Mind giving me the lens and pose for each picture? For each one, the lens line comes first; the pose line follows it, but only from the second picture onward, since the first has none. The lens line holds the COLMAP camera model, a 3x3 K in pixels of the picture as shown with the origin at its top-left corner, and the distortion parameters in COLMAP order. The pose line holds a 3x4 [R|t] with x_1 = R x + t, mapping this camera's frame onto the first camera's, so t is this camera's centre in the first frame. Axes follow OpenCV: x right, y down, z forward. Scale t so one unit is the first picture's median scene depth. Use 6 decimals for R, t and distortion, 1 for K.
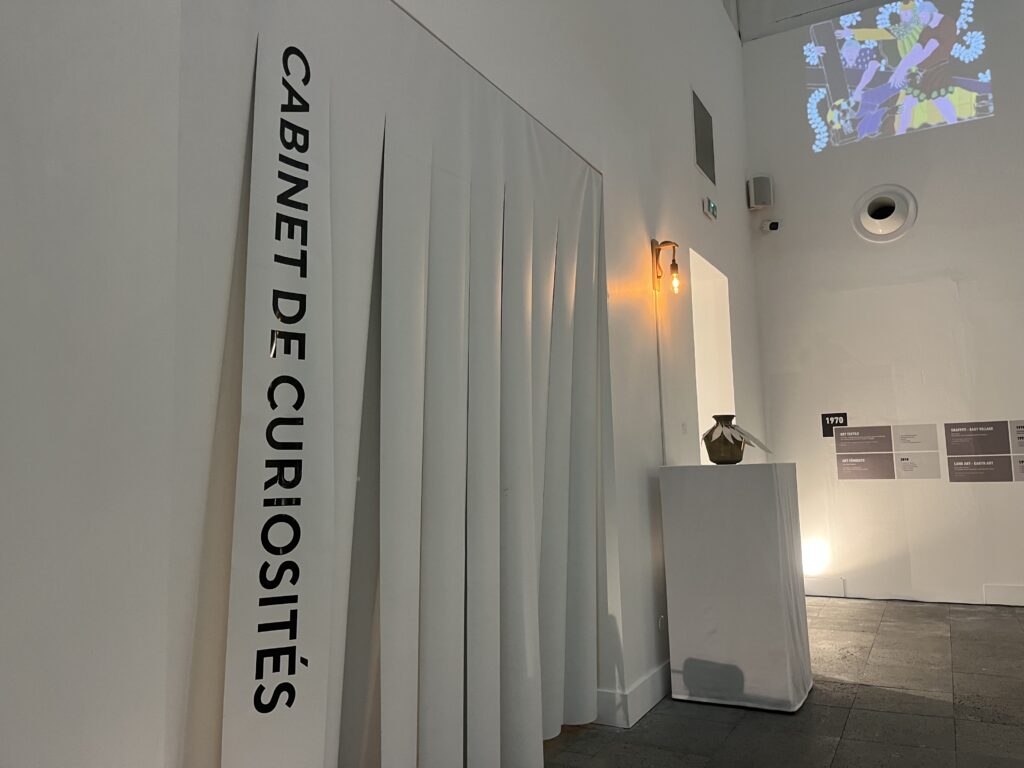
lens RADIAL K [[784.2, 0, 514.1], [0, 784.2, 383.4], [0, 0, 1]] dist [0.006710, -0.000940]
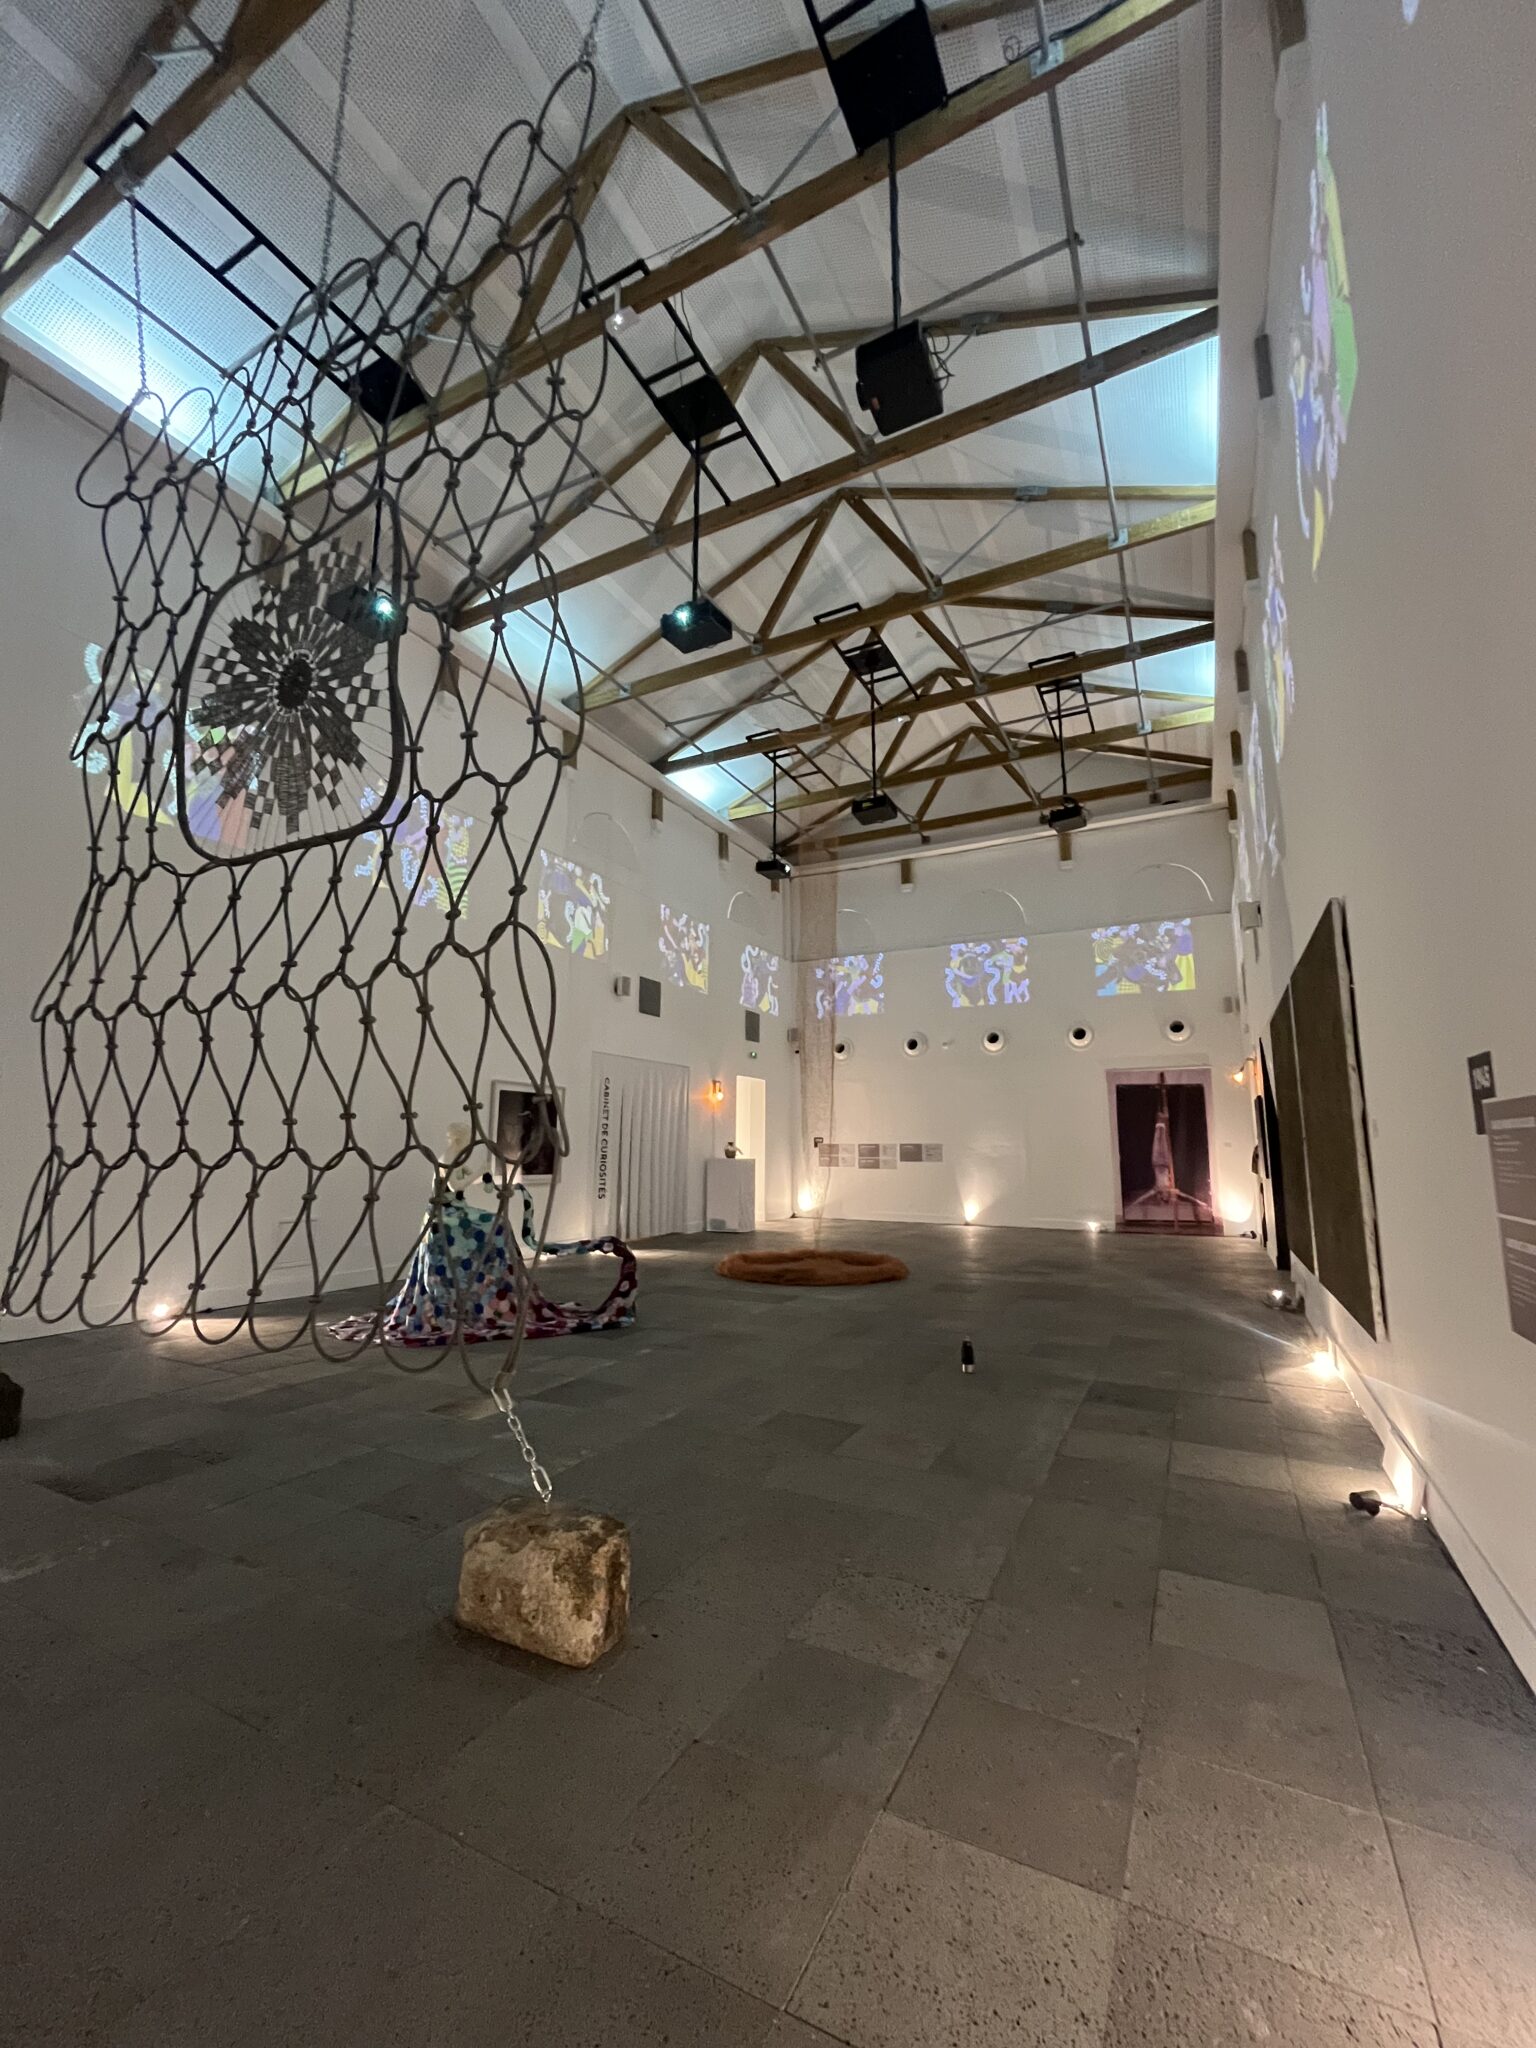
lens RADIAL K [[831.2, 0, 762.4], [0, 831.2, 1023.7], [0, 0, 1]] dist [-0.000110, -0.000001]
pose [[0.999481, 0.030802, 0.009403, 0.224831], [-0.030262, 0.998138, -0.052960, -0.165413], [-0.011017, 0.052648, 0.998552, -1.485375]]
